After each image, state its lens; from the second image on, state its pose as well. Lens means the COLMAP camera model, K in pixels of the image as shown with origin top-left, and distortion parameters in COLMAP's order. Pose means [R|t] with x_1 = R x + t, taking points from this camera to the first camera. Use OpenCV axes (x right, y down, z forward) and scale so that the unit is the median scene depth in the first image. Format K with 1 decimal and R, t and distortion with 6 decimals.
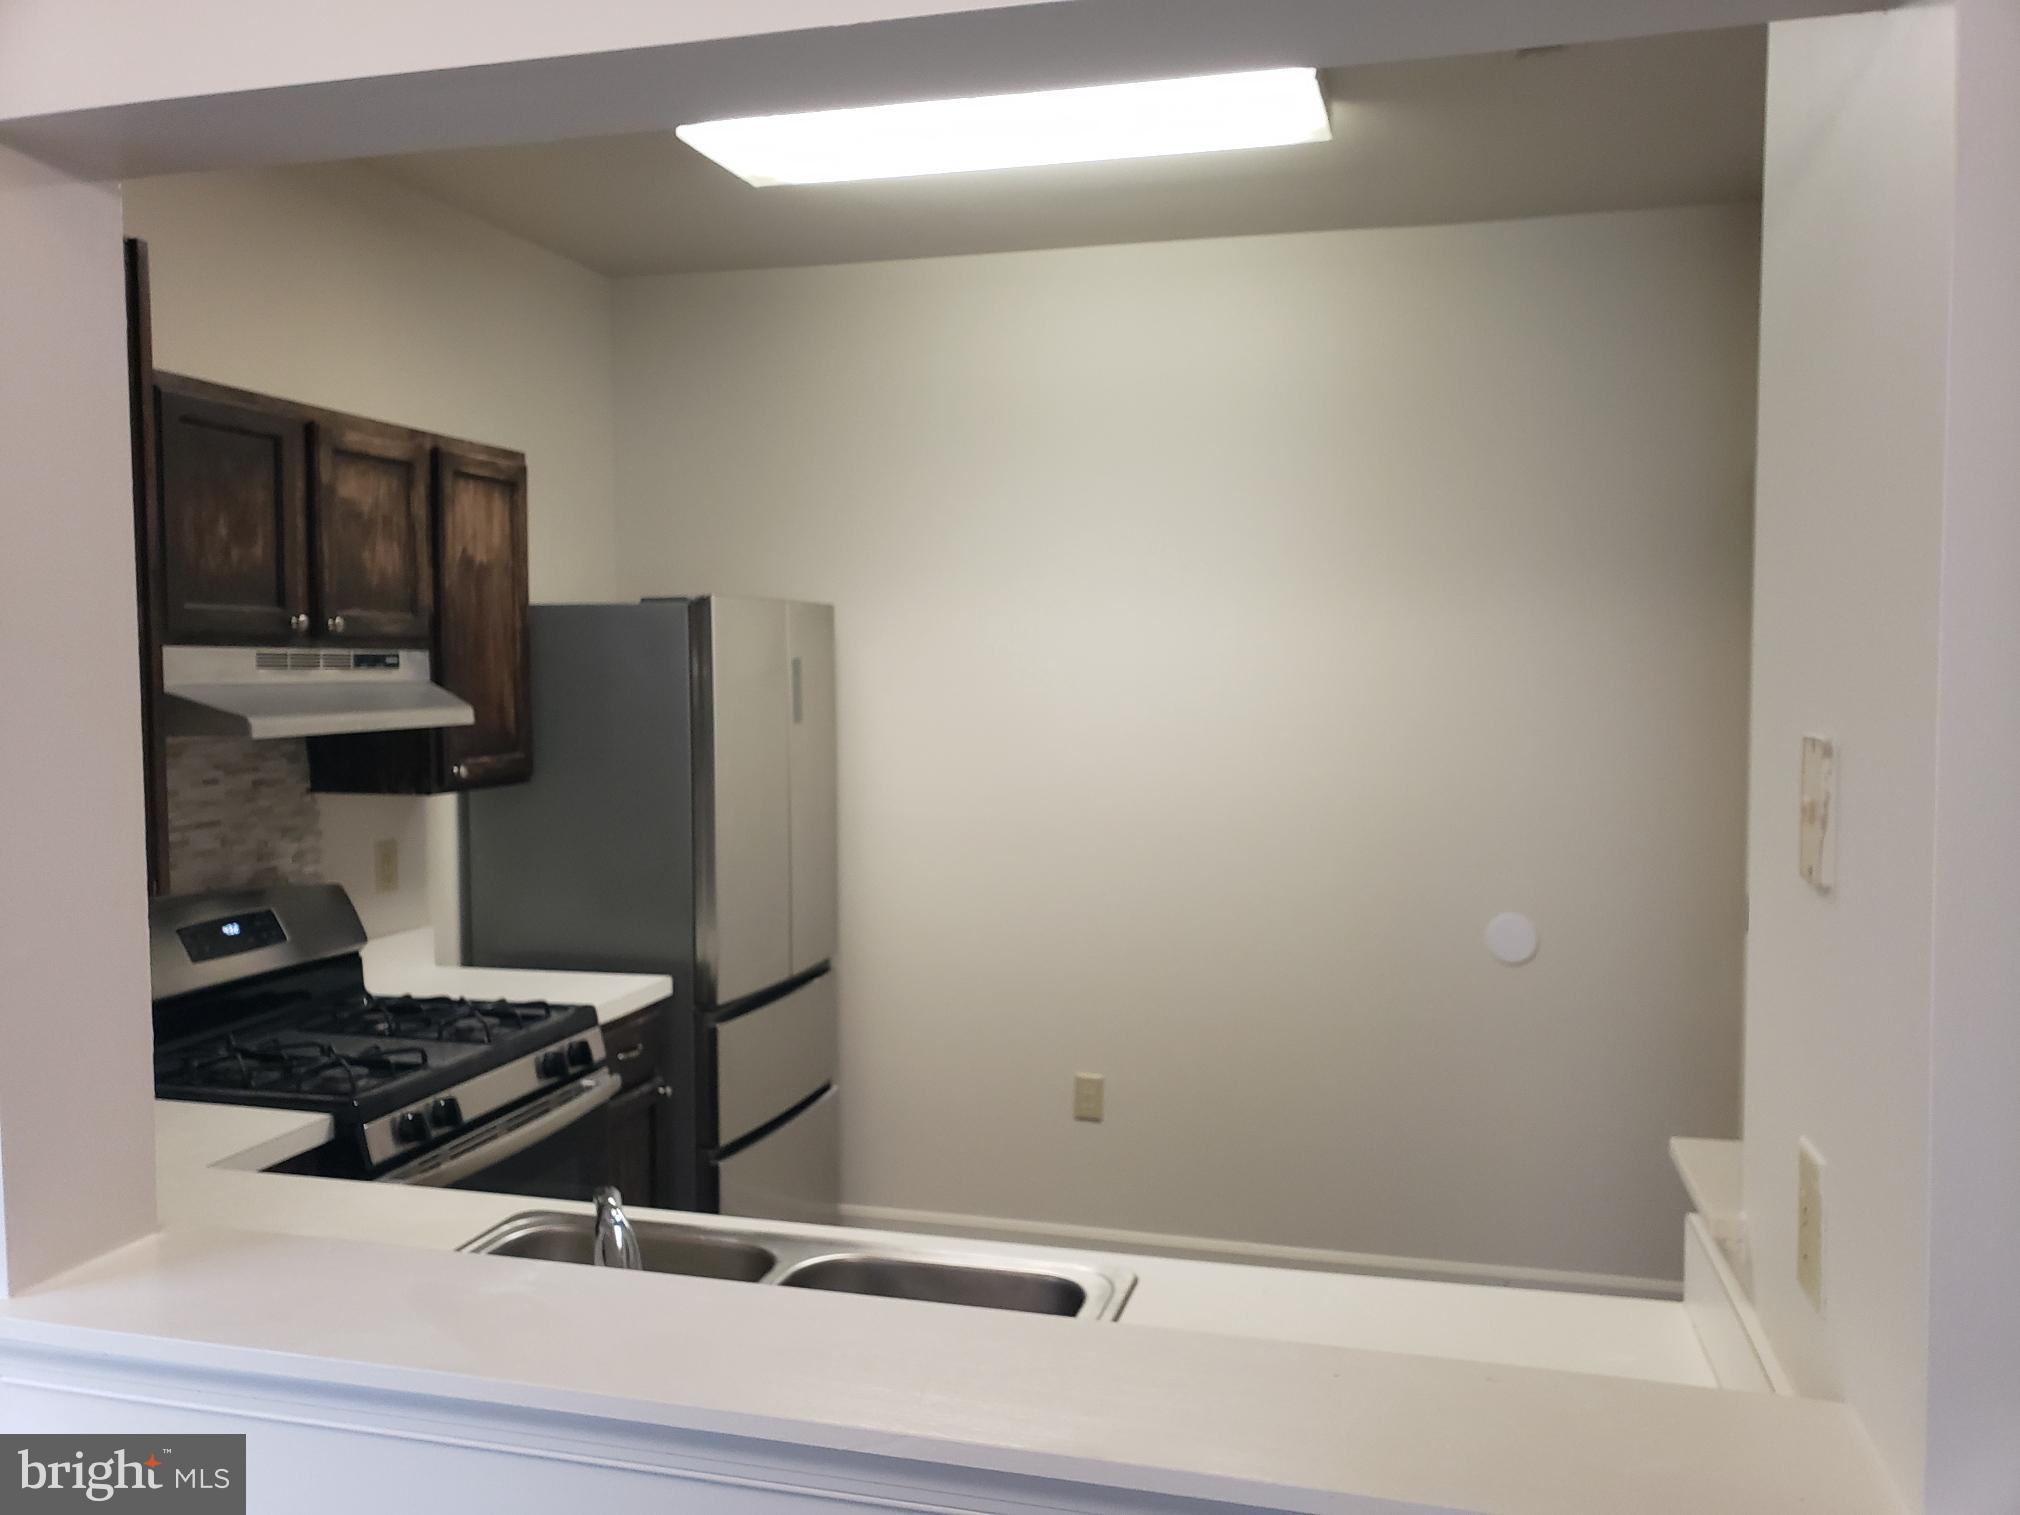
lens RADIAL K [[1645.5, 0, 1010.0], [0, 1645.5, 757.5], [0, 0, 1]] dist [0.145580, -0.498226]
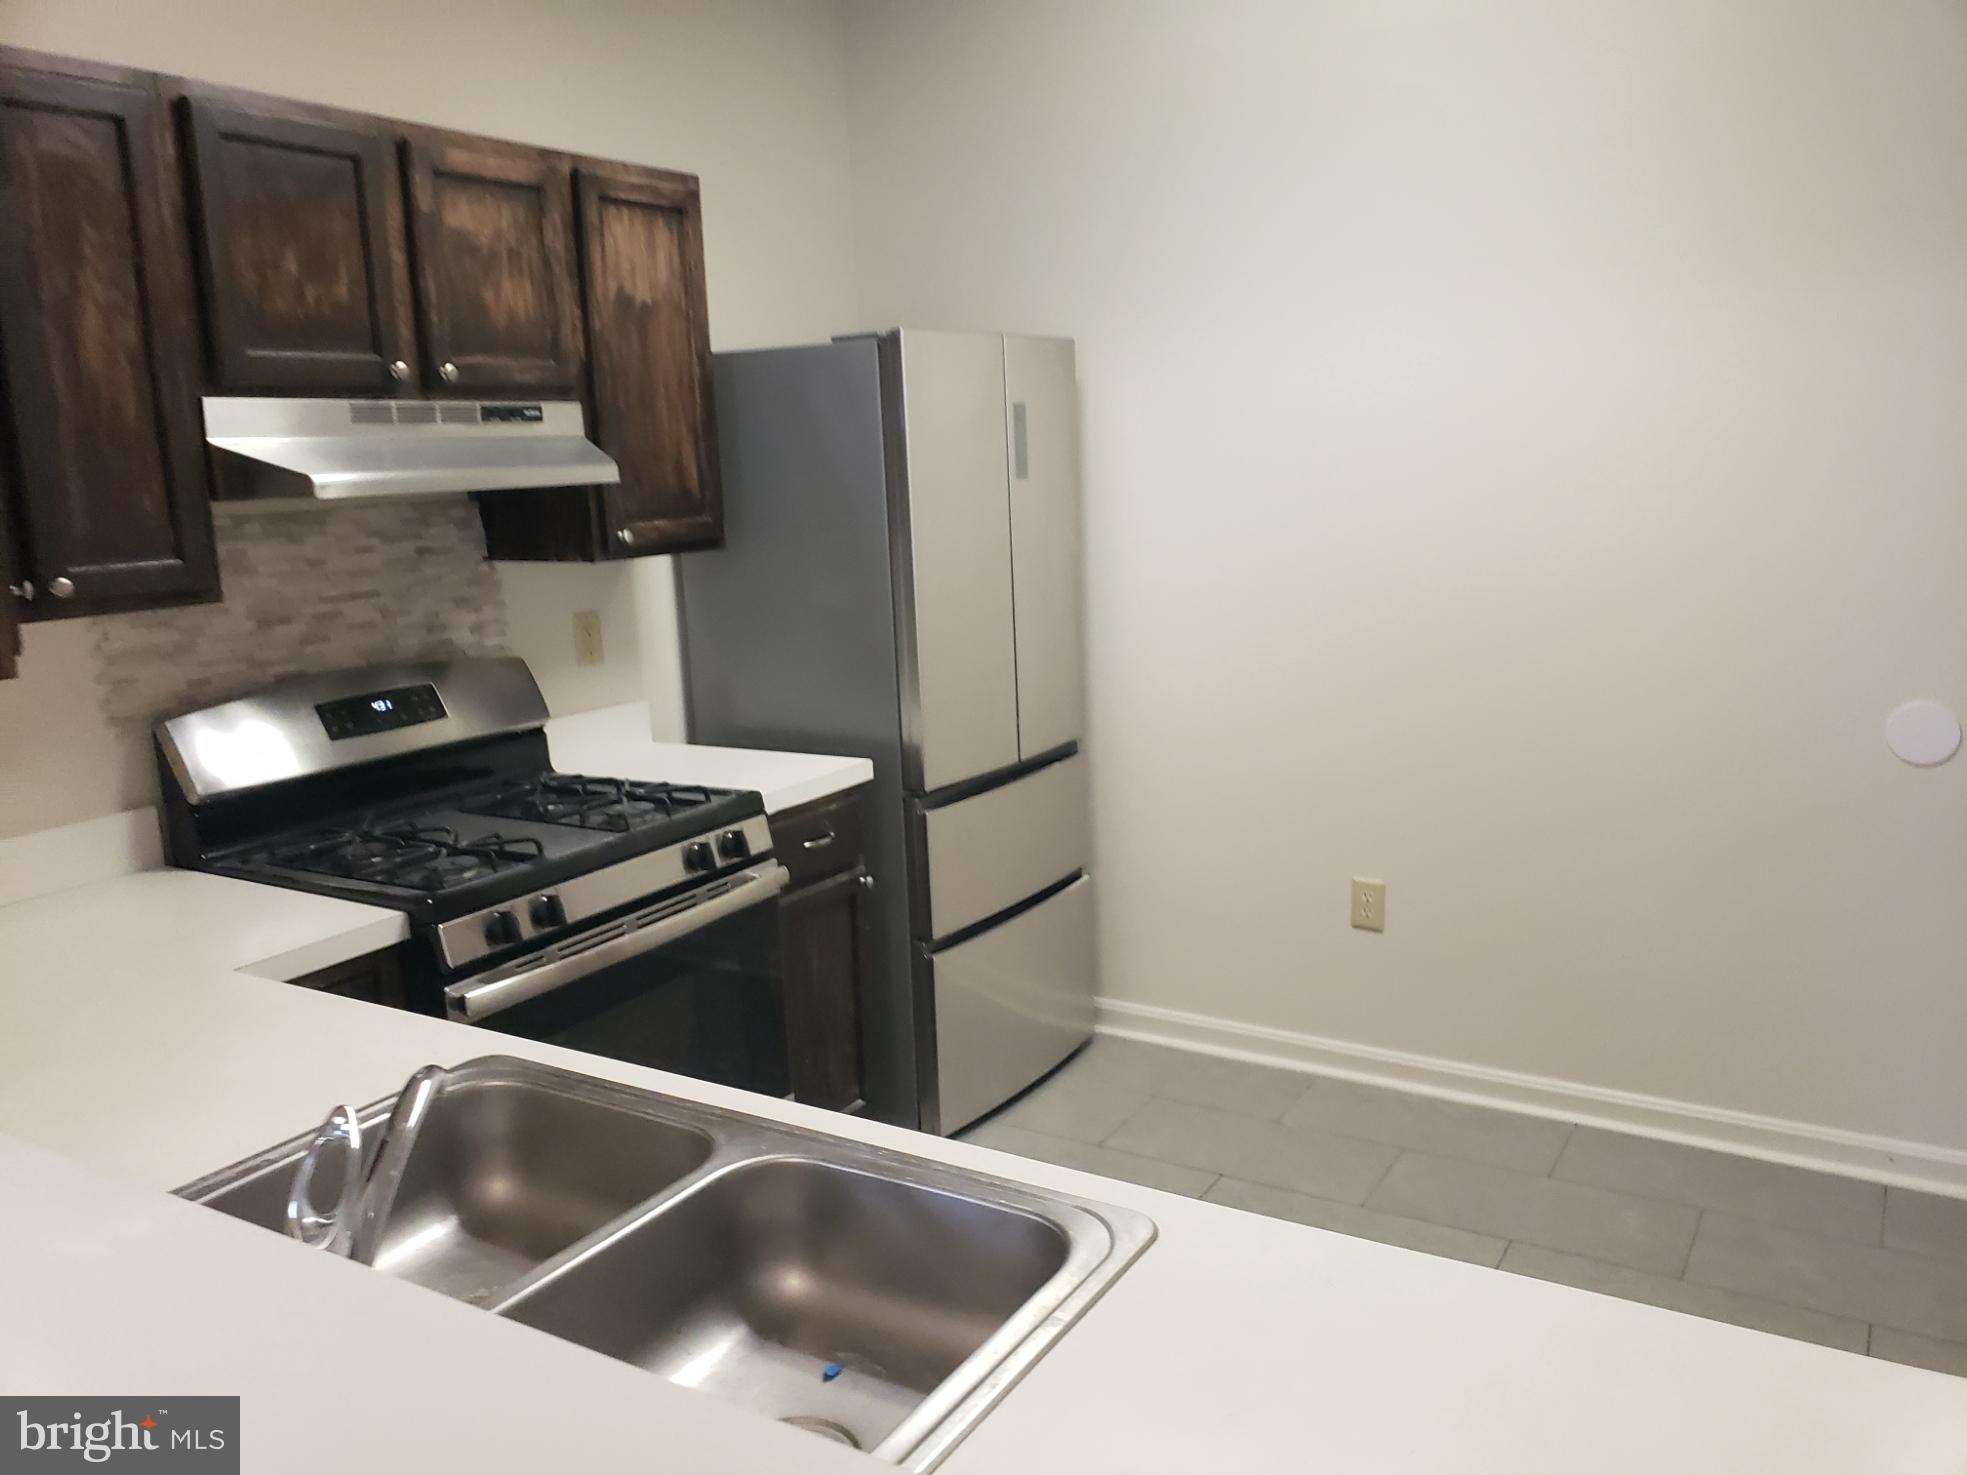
lens RADIAL K [[1535.7, 0, 983.5], [0, 1535.7, 737.5], [0, 0, 1]] dist [0.094590, -0.179037]
pose [[0.956742, 0.019414, -0.290288, 0.113467], [0.019530, 0.991235, 0.130661, 0.011409], [0.290280, -0.130678, 0.947977, 0.235545]]
